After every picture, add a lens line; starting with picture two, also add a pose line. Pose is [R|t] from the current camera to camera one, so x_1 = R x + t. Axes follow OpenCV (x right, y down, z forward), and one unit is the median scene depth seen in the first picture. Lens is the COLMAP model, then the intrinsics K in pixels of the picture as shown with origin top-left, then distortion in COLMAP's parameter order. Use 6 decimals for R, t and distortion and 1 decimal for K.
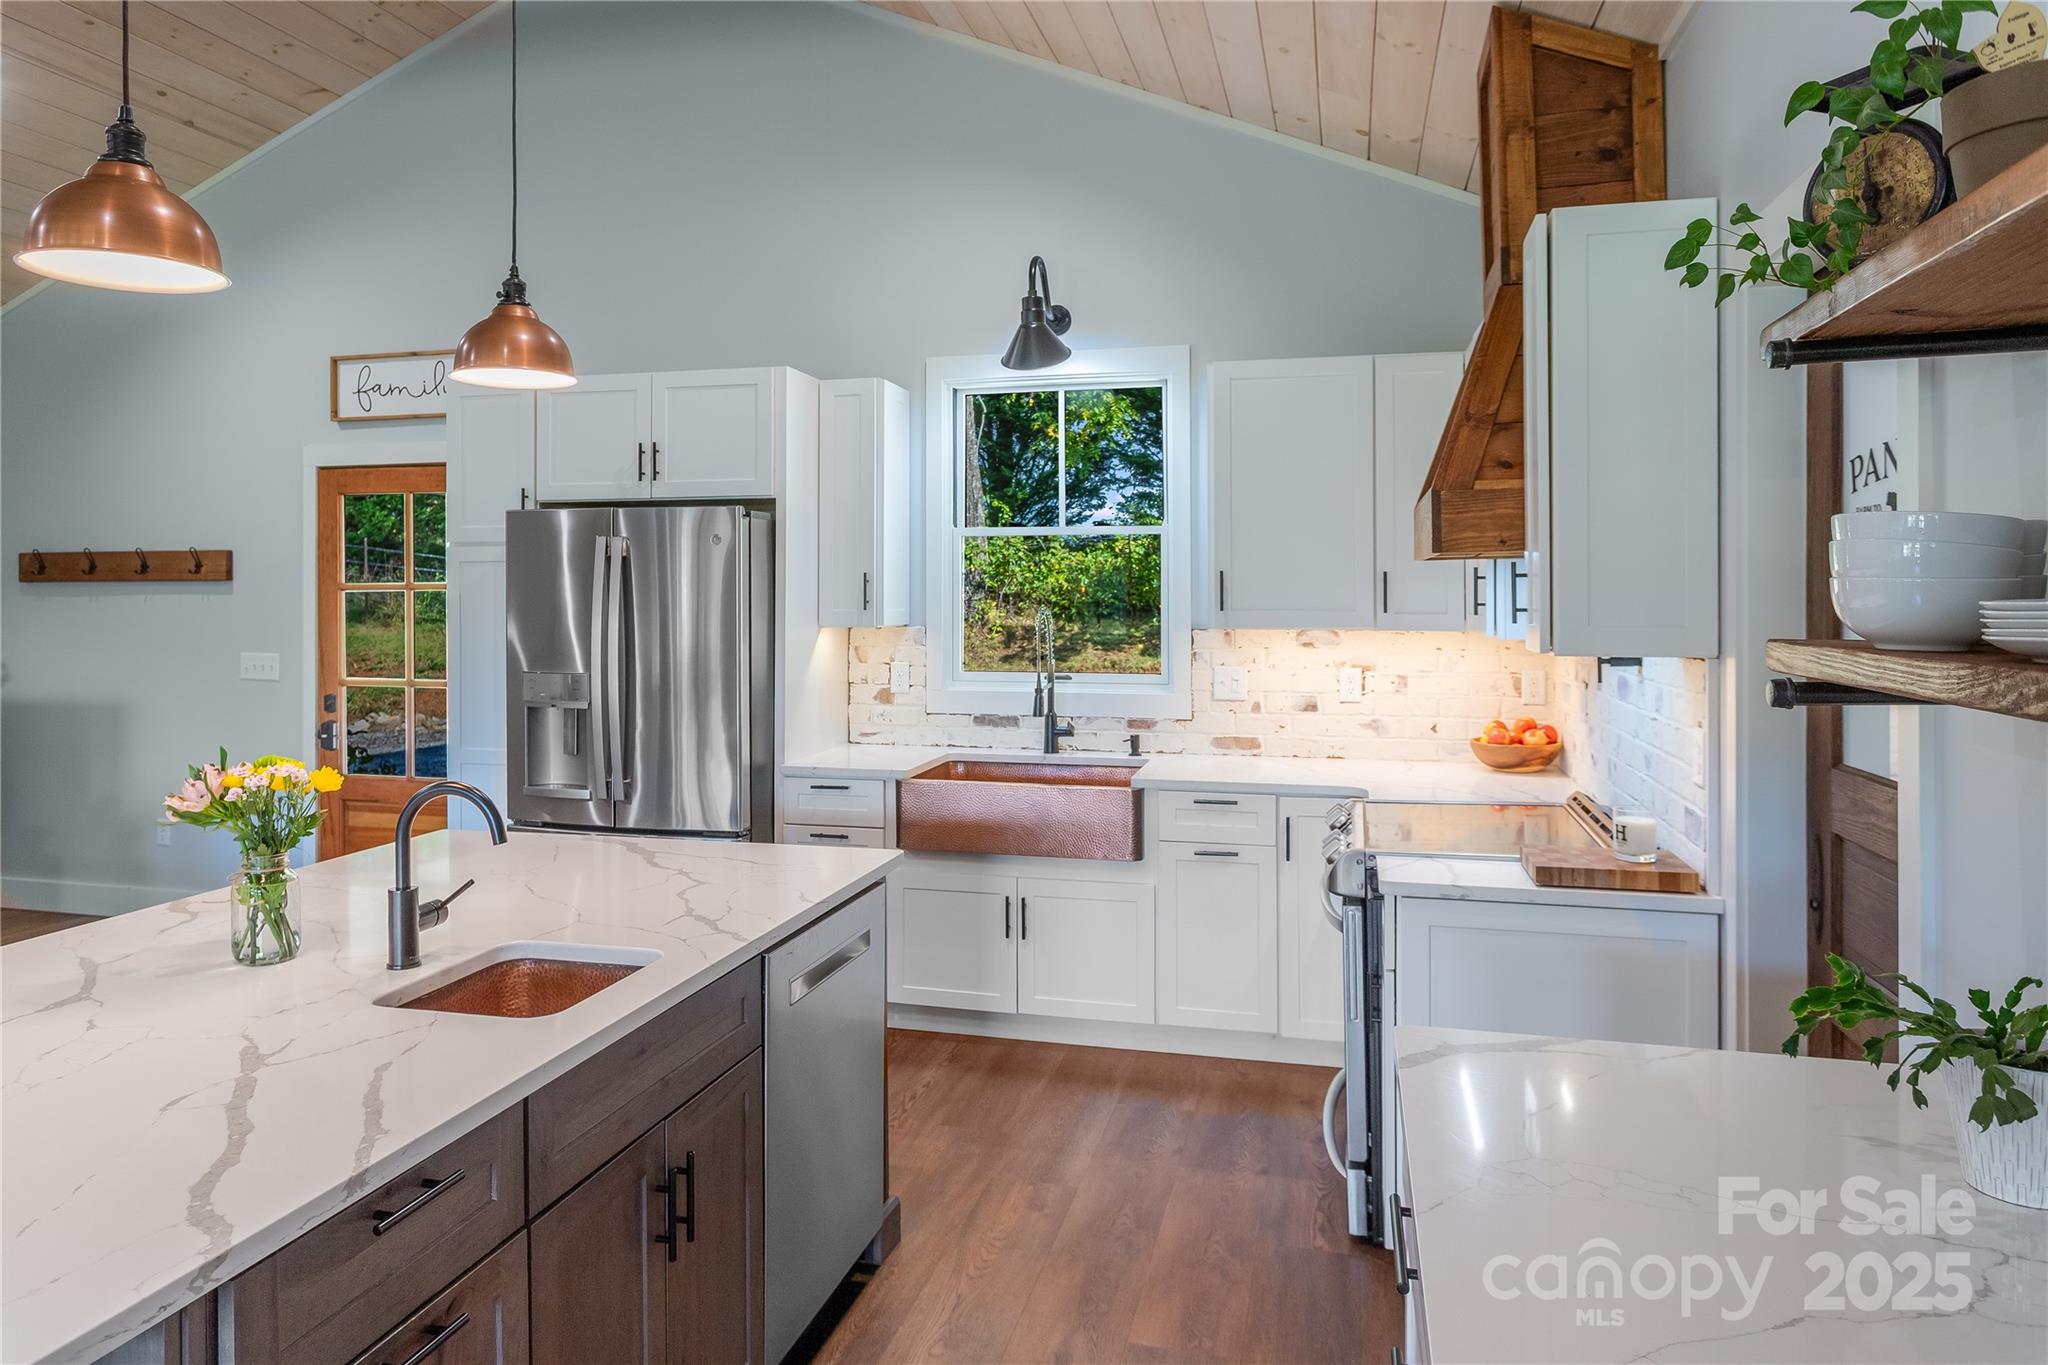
lens RADIAL K [[1292.4, 0, 1019.9], [0, 1292.4, 585.8], [0, 0, 1]] dist [0.002409, 0.000339]
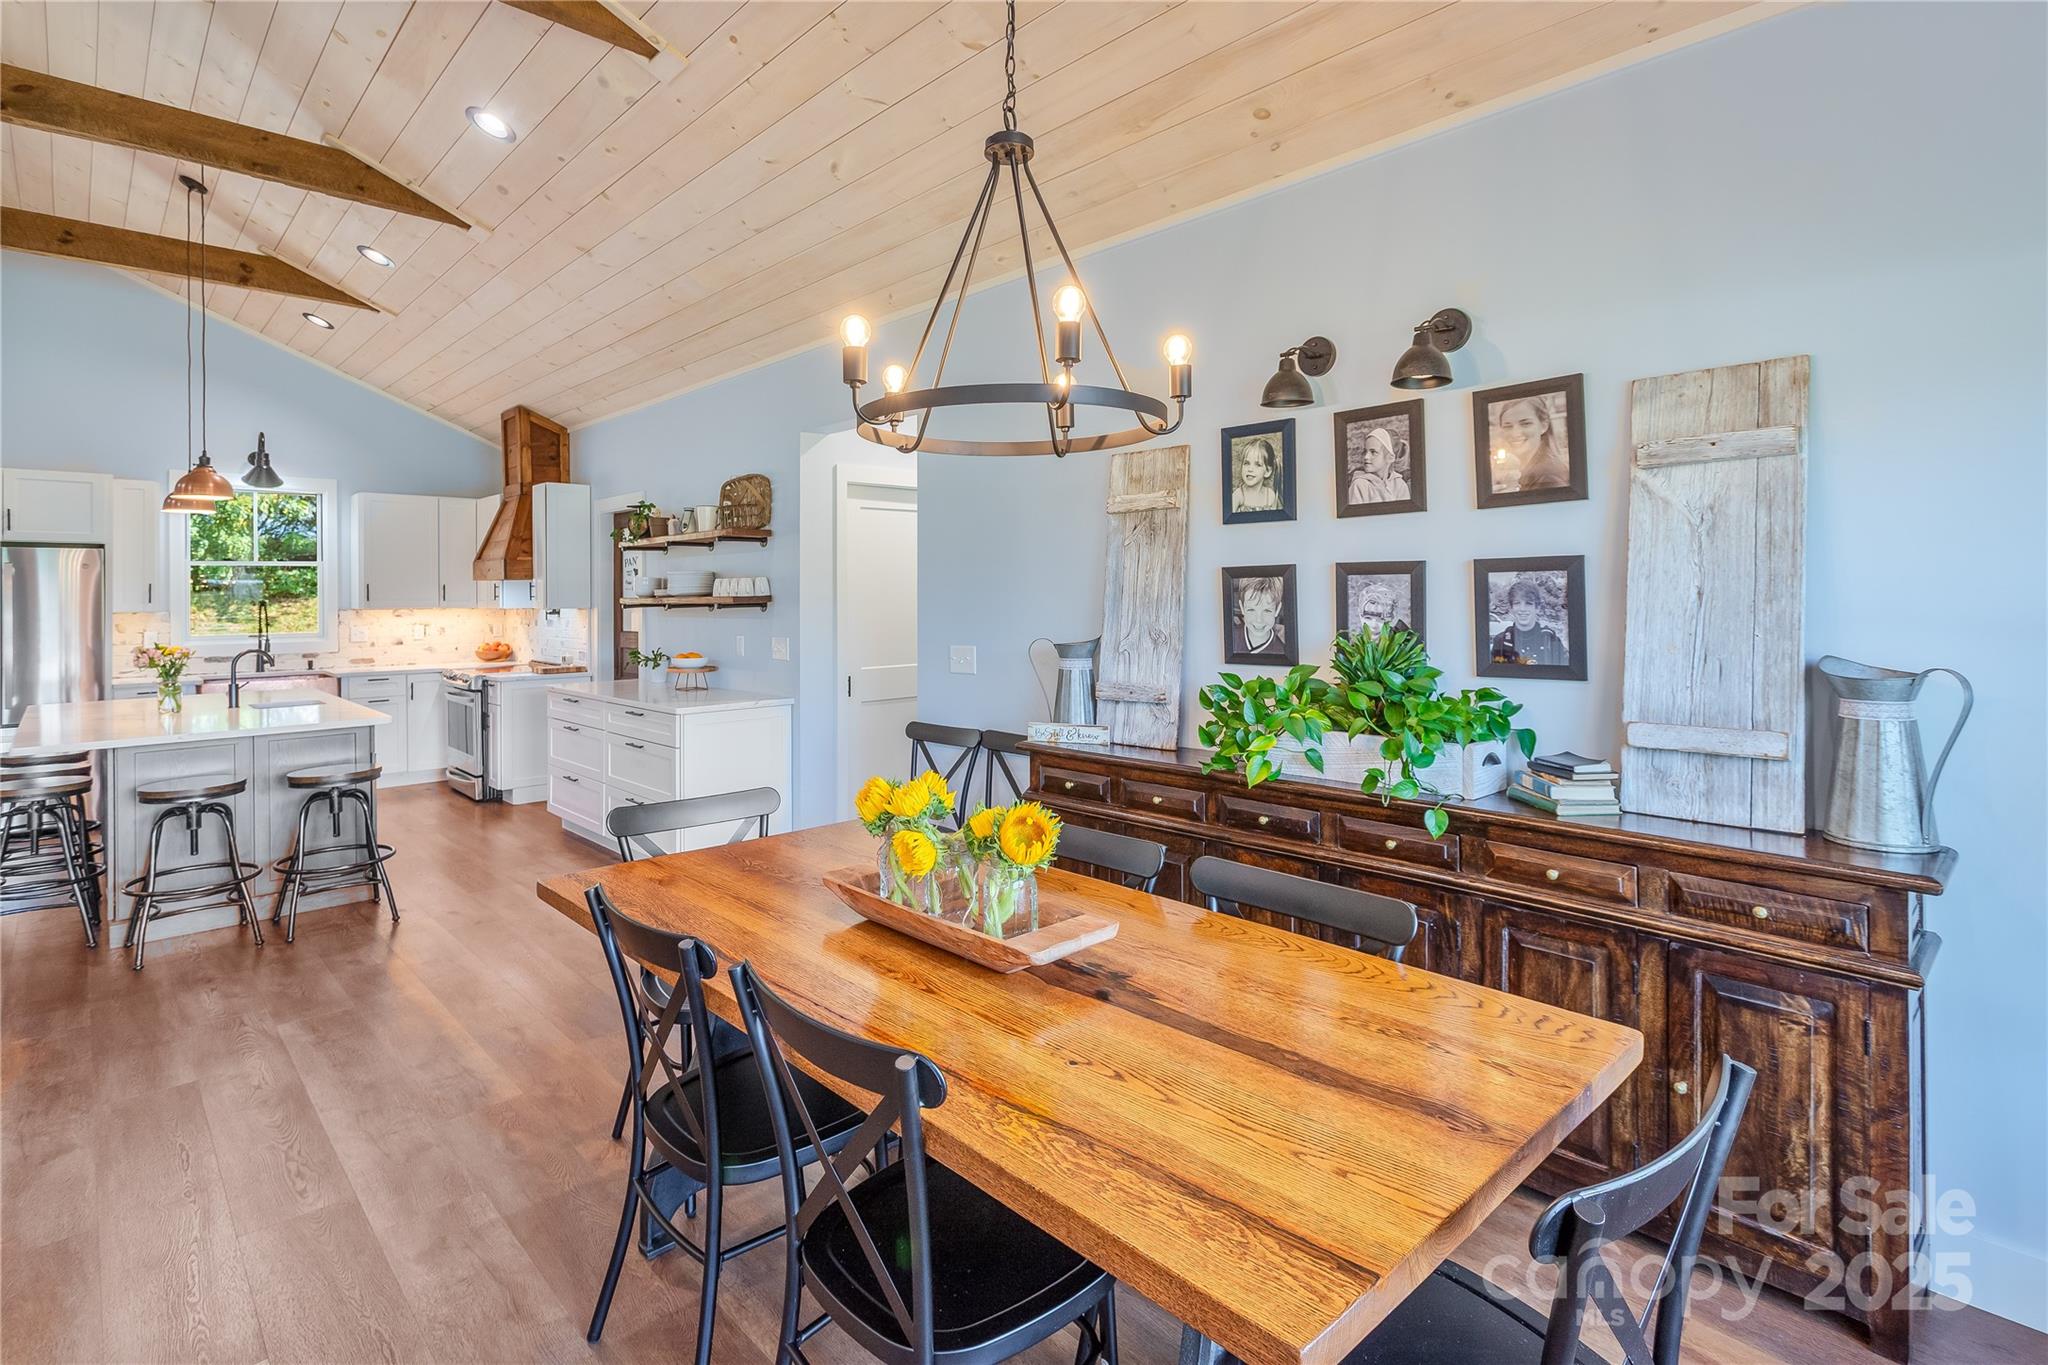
lens RADIAL K [[1007.9, 0, 1017.5], [0, 1007.9, 587.3], [0, 0, 1]] dist [0.000793, 0.000124]
pose [[0.538156, 0.003454, 0.842838, -0.780850], [0.002255, 0.999982, -0.005538, 0.007899], [-0.842842, 0.004881, 0.538139, -1.004117]]
